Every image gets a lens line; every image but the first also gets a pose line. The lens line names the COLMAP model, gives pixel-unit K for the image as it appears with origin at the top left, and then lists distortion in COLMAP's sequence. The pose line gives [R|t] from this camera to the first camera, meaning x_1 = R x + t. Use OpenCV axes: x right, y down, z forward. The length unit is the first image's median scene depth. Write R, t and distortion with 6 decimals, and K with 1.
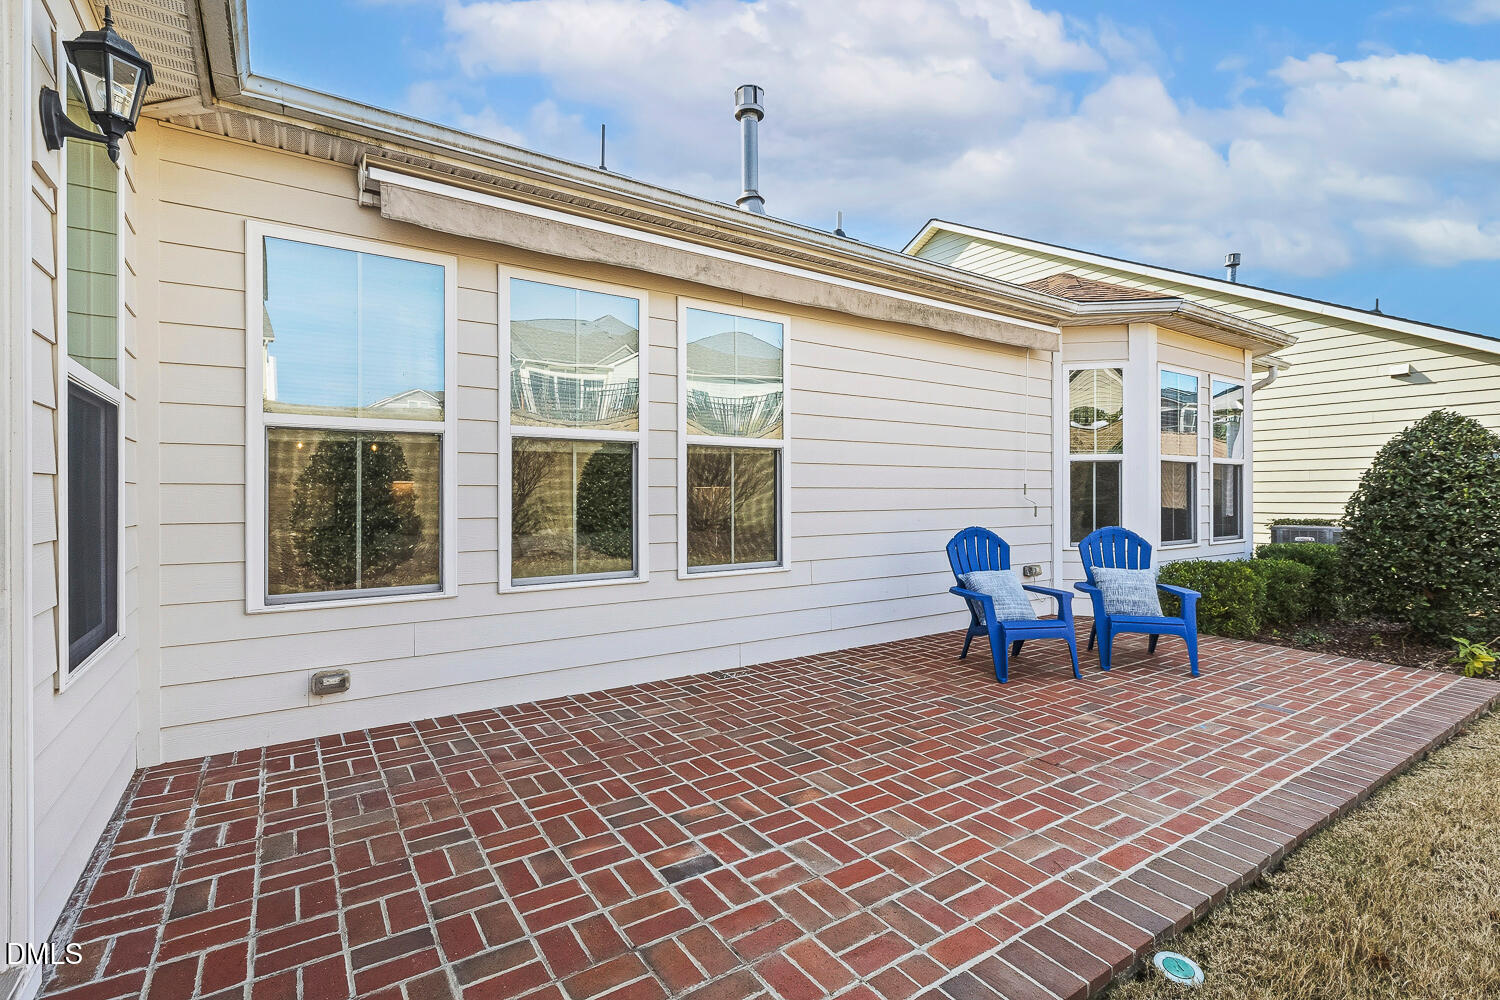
lens RADIAL K [[669.7, 0, 756.4], [0, 669.7, 498.9], [0, 0, 1]] dist [-0.000781, -0.000299]
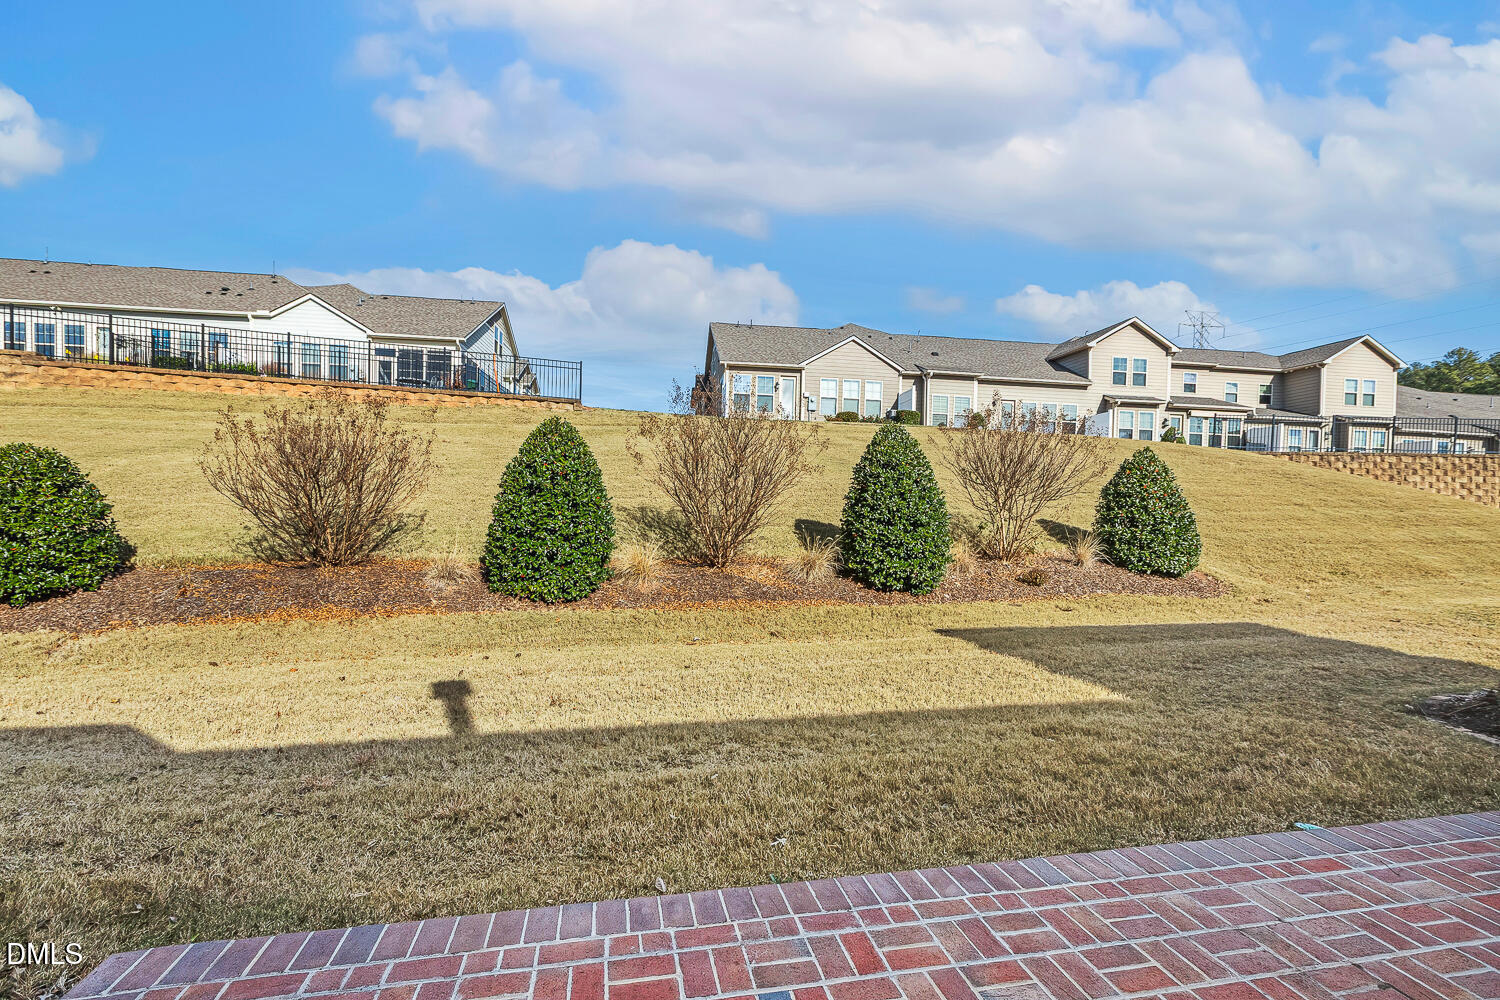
lens RADIAL K [[669.7, 0, 756.4], [0, 669.7, 498.9], [0, 0, 1]] dist [-0.000781, -0.000299]
pose [[-0.933070, -0.025816, 0.358768, 0.868744], [-0.025688, 0.999657, 0.005124, -0.073969], [-0.358777, -0.004435, -0.933413, 1.986657]]
